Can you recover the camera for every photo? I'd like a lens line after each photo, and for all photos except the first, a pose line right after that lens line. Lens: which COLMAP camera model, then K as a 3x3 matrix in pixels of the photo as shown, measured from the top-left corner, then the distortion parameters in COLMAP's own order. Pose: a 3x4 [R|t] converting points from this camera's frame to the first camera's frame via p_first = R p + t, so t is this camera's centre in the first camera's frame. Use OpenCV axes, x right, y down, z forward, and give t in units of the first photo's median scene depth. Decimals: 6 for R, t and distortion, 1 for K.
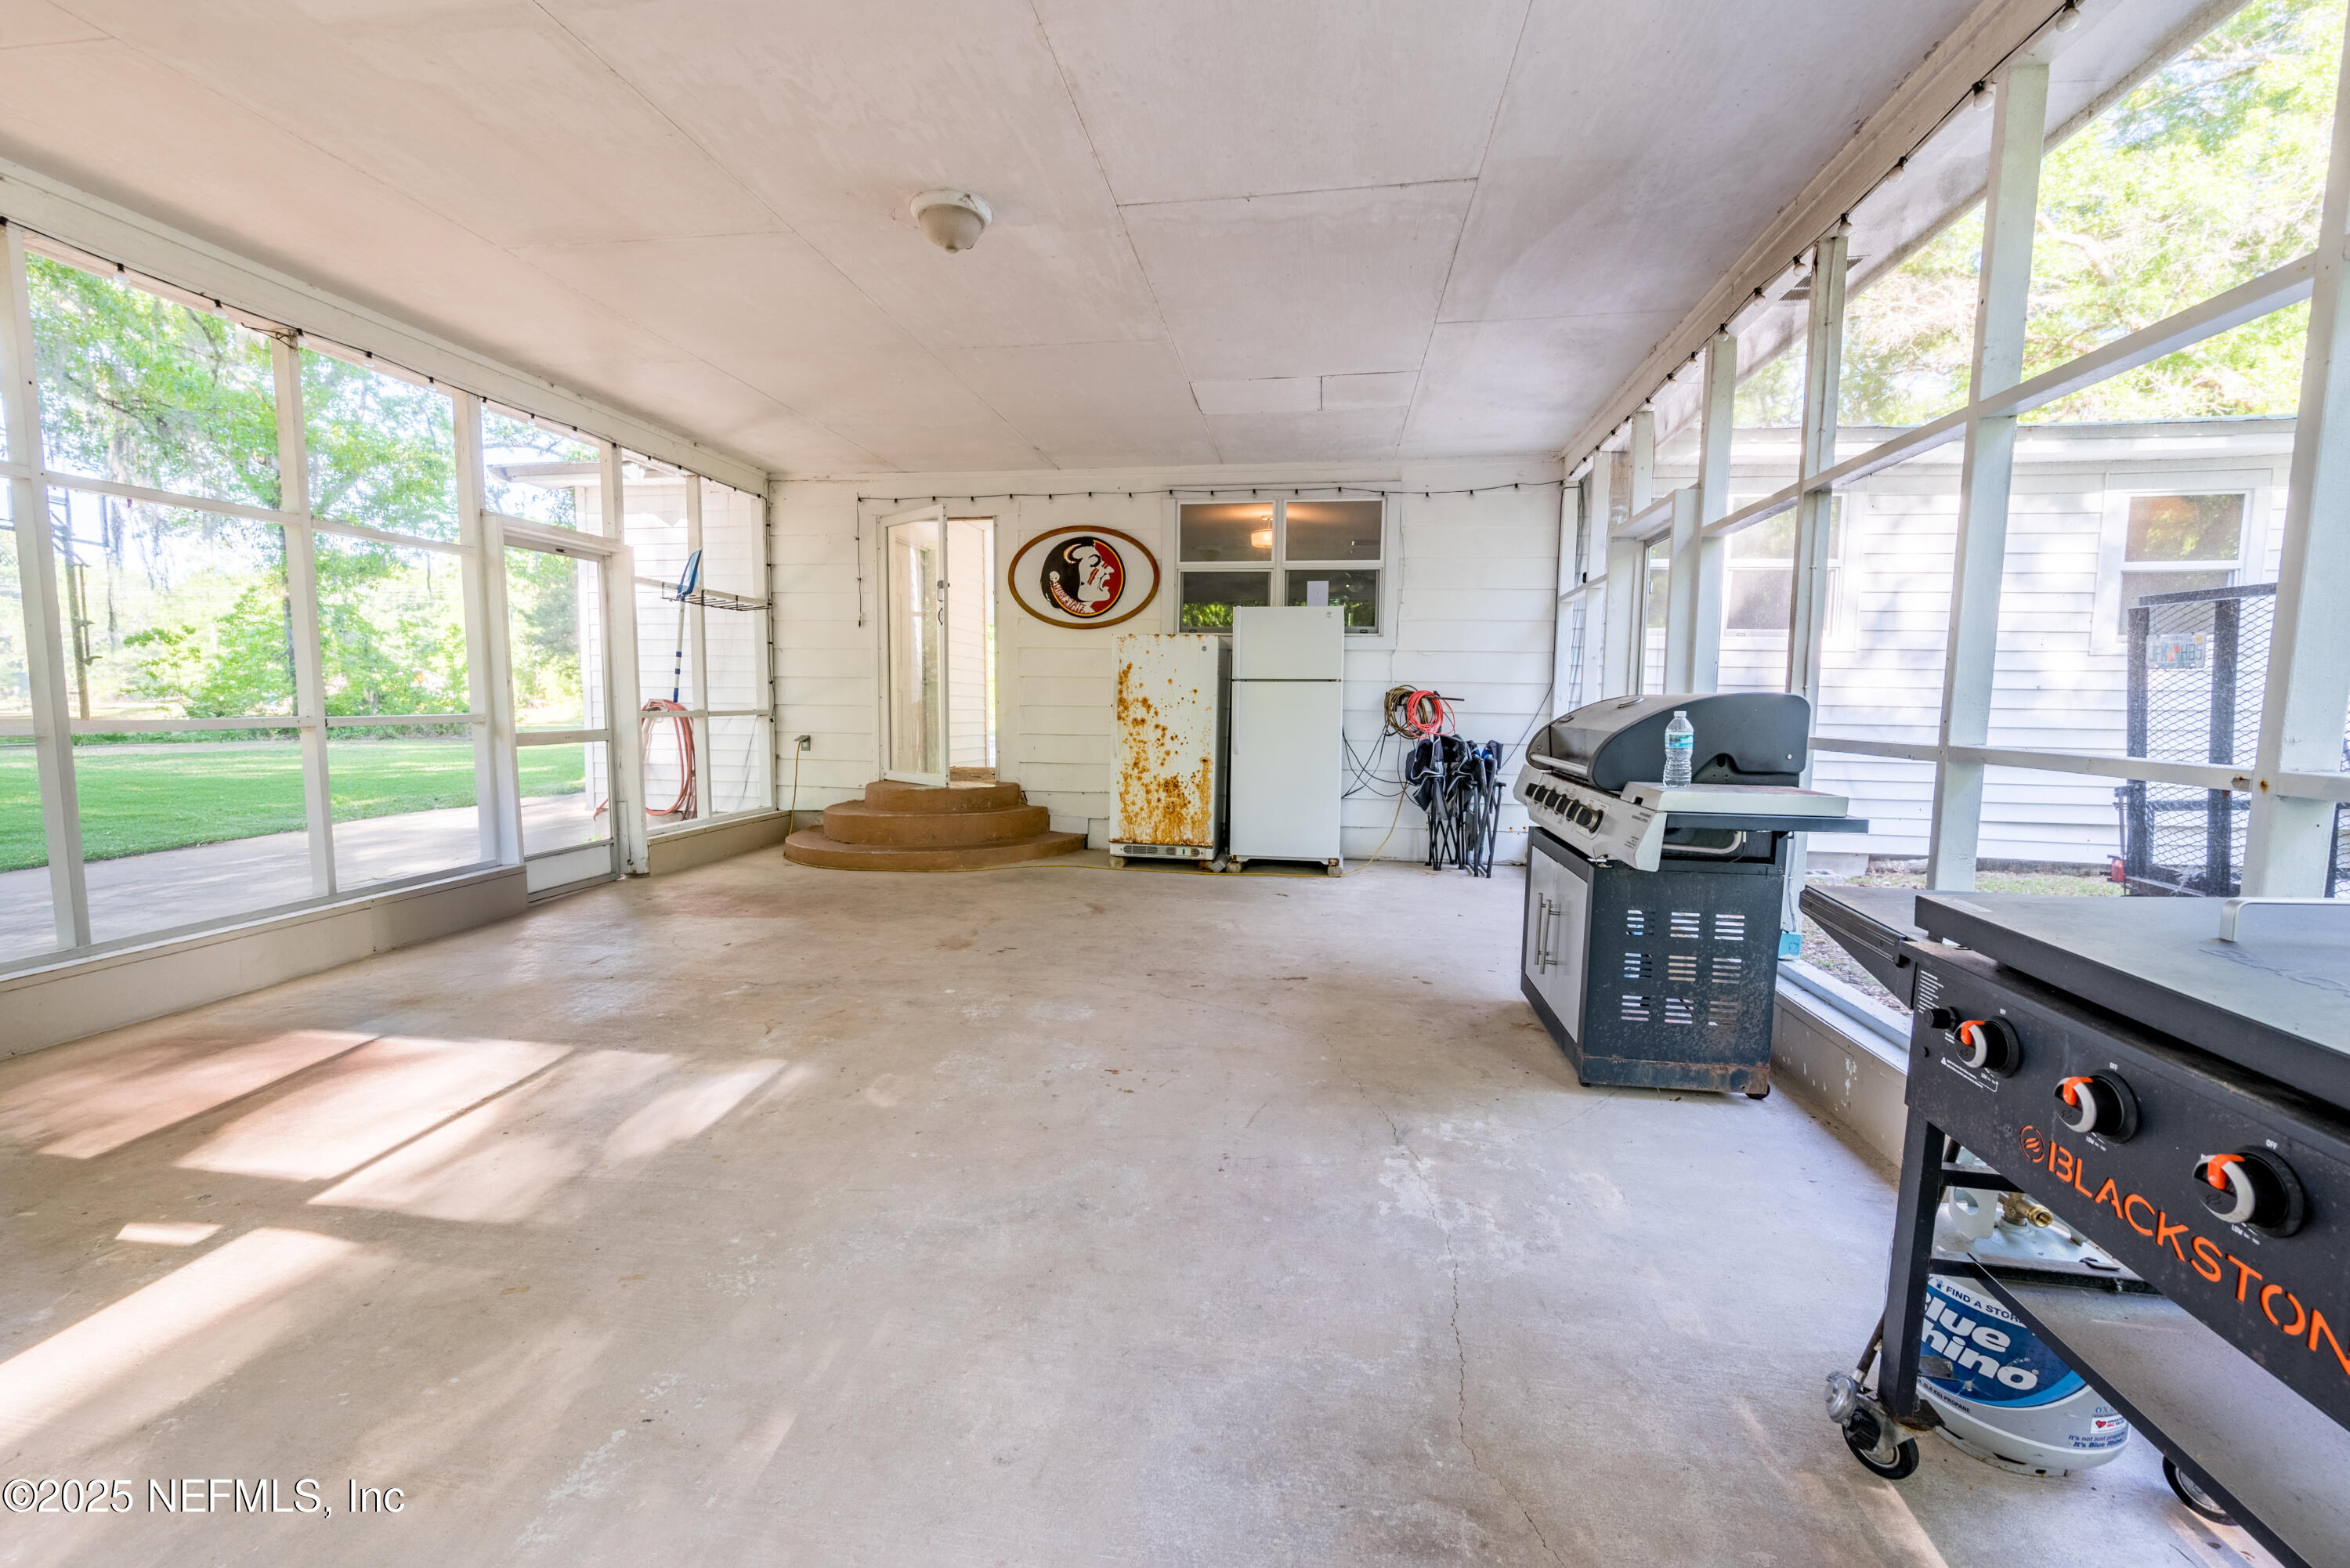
lens RADIAL K [[939.6, 0, 1177.0], [0, 939.6, 783.2], [0, 0, 1]] dist [-0.001771, -0.000375]
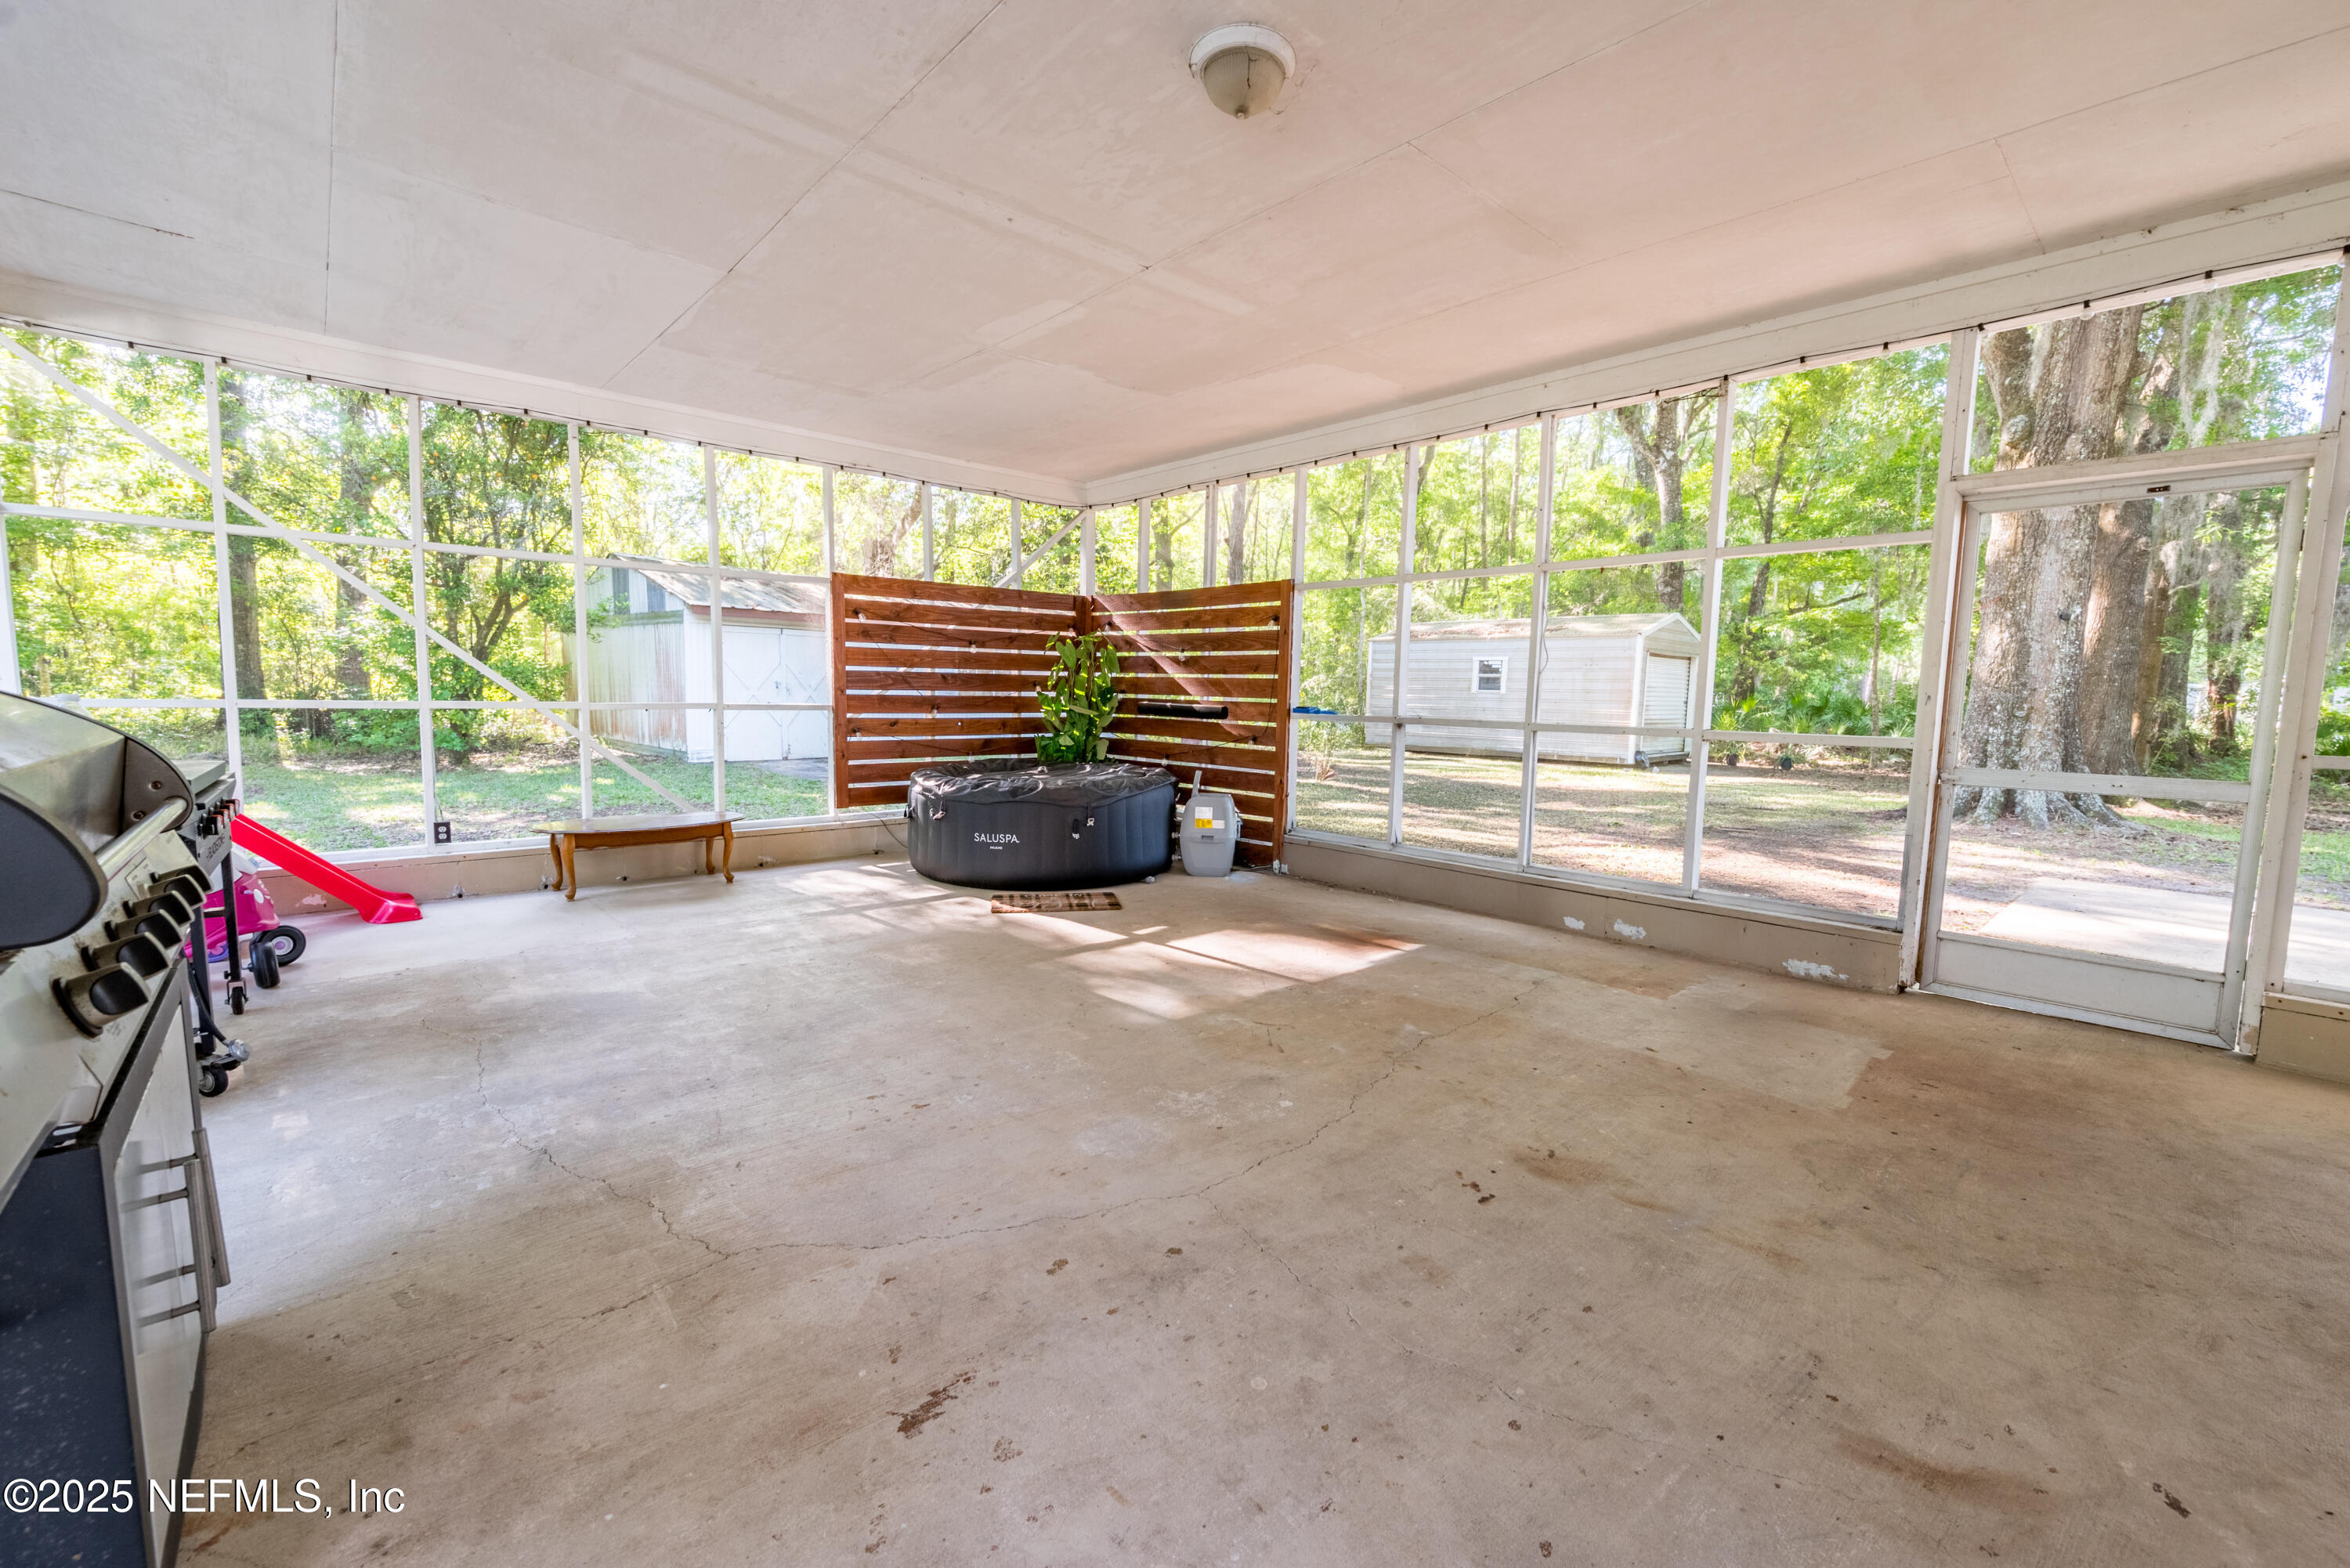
lens RADIAL K [[939.6, 0, 1180.3], [0, 939.6, 785.3], [0, 0, 1]] dist [-0.001771, -0.000375]
pose [[-0.622340, 0.059784, -0.780460, 0.445403], [-0.096166, 0.983686, 0.152035, -0.153964], [0.776817, 0.169671, -0.606438, 1.616458]]
